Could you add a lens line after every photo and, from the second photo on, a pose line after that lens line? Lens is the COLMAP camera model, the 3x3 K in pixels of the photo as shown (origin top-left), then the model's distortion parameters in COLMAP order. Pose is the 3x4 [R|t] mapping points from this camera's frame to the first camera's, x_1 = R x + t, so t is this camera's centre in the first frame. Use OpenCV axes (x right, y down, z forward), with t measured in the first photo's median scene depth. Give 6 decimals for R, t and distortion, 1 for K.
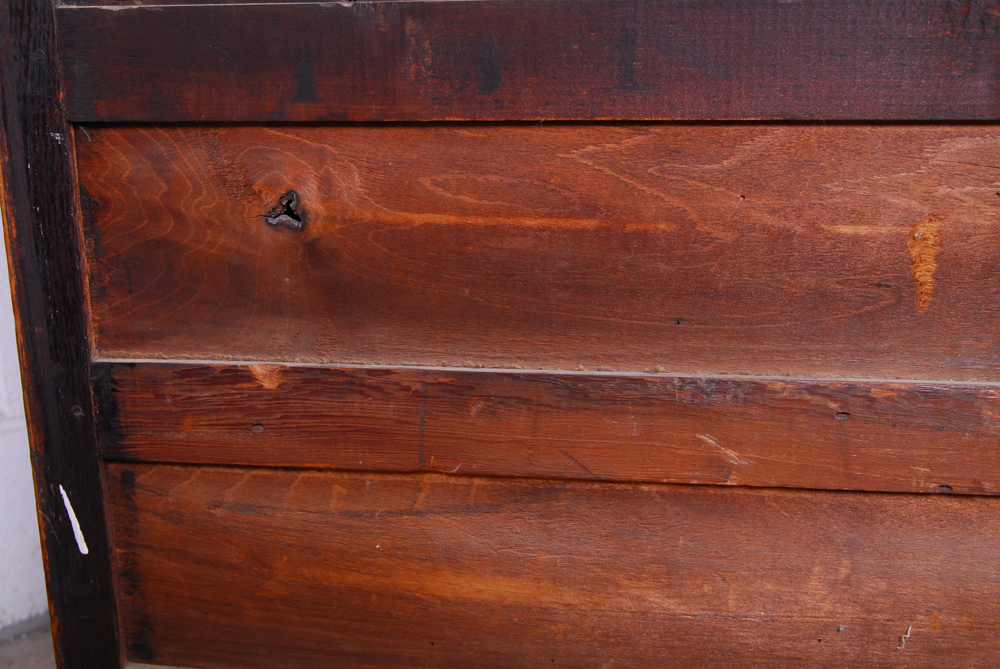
lens RADIAL K [[1366.1, 0, 500.0], [0, 1366.1, 333.7], [0, 0, 1]] dist [-0.045903, 0.000000]
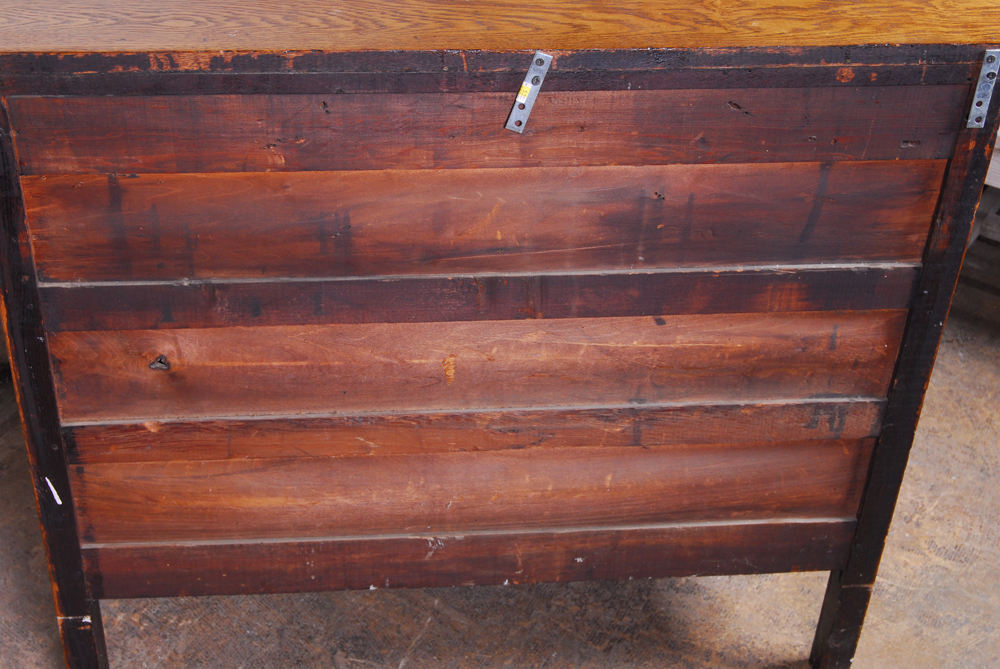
lens RADIAL K [[1470.1, 0, 492.1], [0, 1470.1, 340.9], [0, 0, 1]] dist [-0.006040, 0.000000]
pose [[0.965351, -0.105451, 0.238700, -0.197150], [0.017864, 0.939275, 0.342701, -0.887704], [-0.260343, -0.326562, 0.908614, -1.192938]]
